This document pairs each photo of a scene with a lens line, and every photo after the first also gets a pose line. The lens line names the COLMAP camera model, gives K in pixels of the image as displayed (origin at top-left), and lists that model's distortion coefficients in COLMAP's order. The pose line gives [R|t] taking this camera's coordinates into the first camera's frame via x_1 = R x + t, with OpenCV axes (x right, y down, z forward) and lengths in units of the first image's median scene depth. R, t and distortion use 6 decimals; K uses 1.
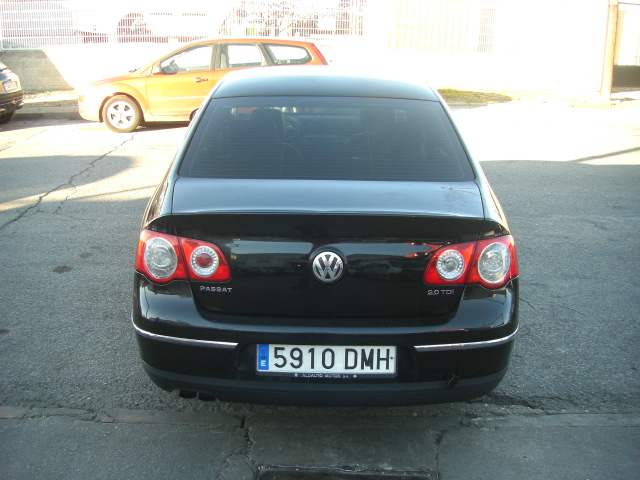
lens RADIAL K [[719.3, 0, 303.6], [0, 719.3, 267.5], [0, 0, 1]] dist [-0.182595, 0.116166]
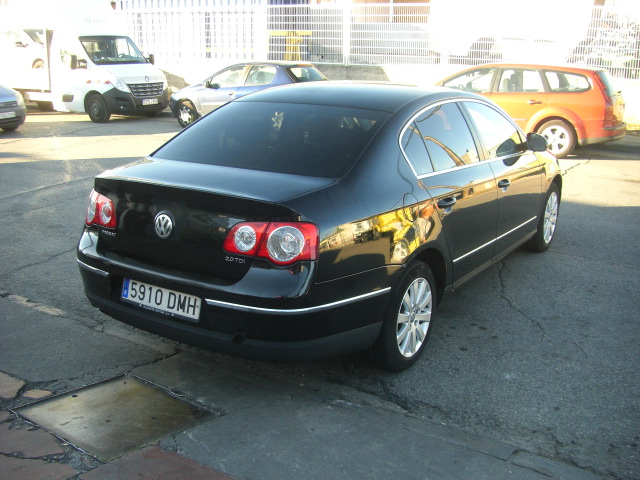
lens RADIAL K [[719.3, 0, 303.6], [0, 719.3, 267.5], [0, 0, 1]] dist [-0.182595, 0.116166]
pose [[0.842601, 0.159315, -0.514434, 0.907771], [-0.176156, 0.984228, 0.016275, 0.007054], [0.508913, 0.076907, 0.857376, 0.023305]]
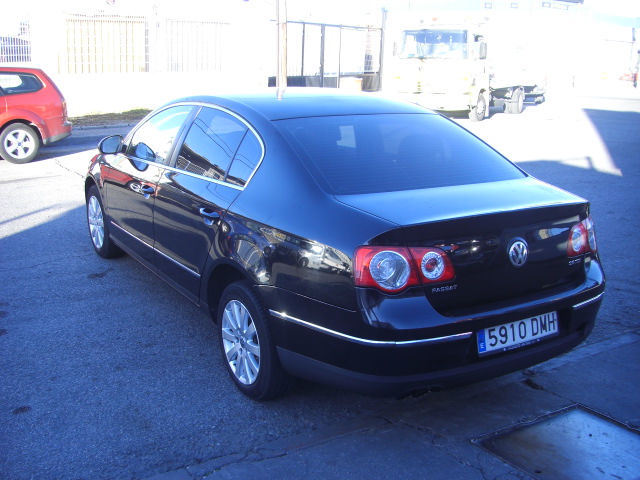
lens RADIAL K [[719.3, 0, 303.6], [0, 719.3, 267.5], [0, 0, 1]] dist [-0.182595, 0.116166]
pose [[0.849520, -0.148194, 0.506315, -0.861261], [0.162108, 0.986630, 0.016785, -0.056046], [-0.502033, 0.067818, 0.862185, 0.153993]]
